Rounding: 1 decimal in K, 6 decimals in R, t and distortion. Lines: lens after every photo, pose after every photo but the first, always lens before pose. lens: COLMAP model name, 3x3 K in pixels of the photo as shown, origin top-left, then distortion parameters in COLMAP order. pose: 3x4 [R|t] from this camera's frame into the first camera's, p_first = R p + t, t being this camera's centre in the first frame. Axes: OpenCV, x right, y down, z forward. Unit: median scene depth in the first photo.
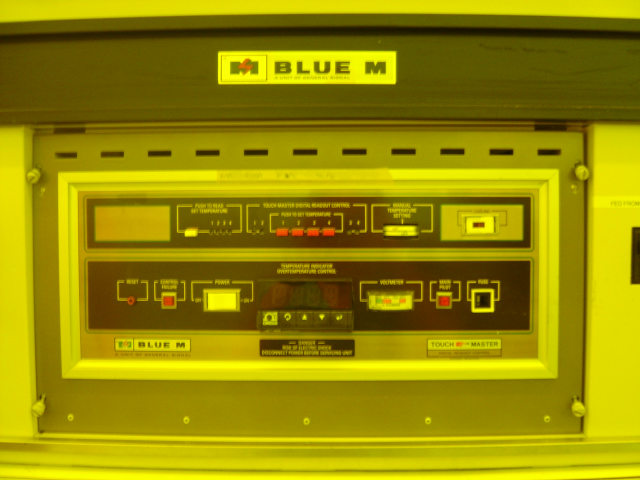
lens RADIAL K [[707.0, 0, 328.7], [0, 707.0, 238.1], [0, 0, 1]] dist [-0.133549, 0.002734]
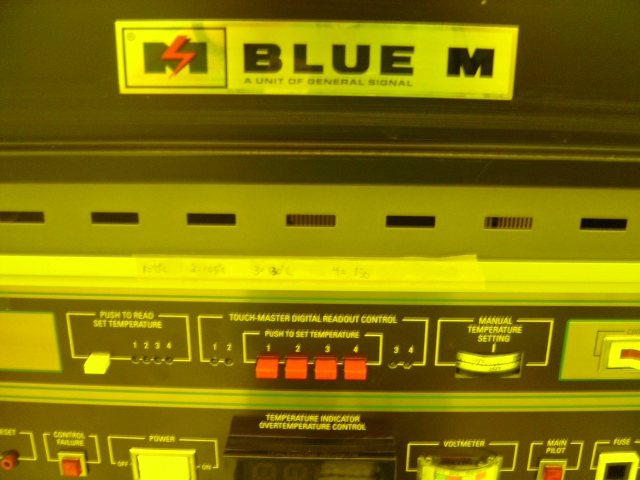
lens RADIAL K [[707.0, 0, 328.7], [0, 707.0, 238.1], [0, 0, 1]] dist [-0.133549, 0.002734]
pose [[0.999894, 0.010800, 0.009714, -0.025561], [-0.013271, 0.951089, 0.308631, -0.262866], [-0.005906, -0.308728, 0.951132, 0.525754]]
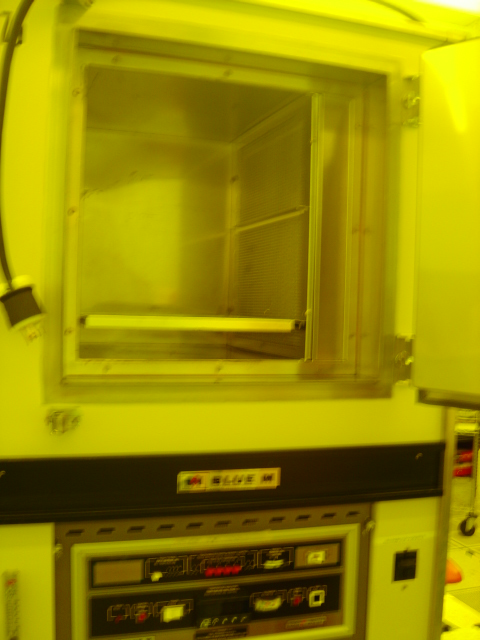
lens RADIAL K [[707.0, 0, 240.0], [0, 707.0, 320.0], [0, 0, 1]] dist [-0.133549, 0.002734]
pose [[0.943914, 0.025434, 0.329210, -0.557939], [-0.023523, 0.999675, -0.009787, -0.593815], [-0.329352, 0.001494, 0.944206, -0.593383]]
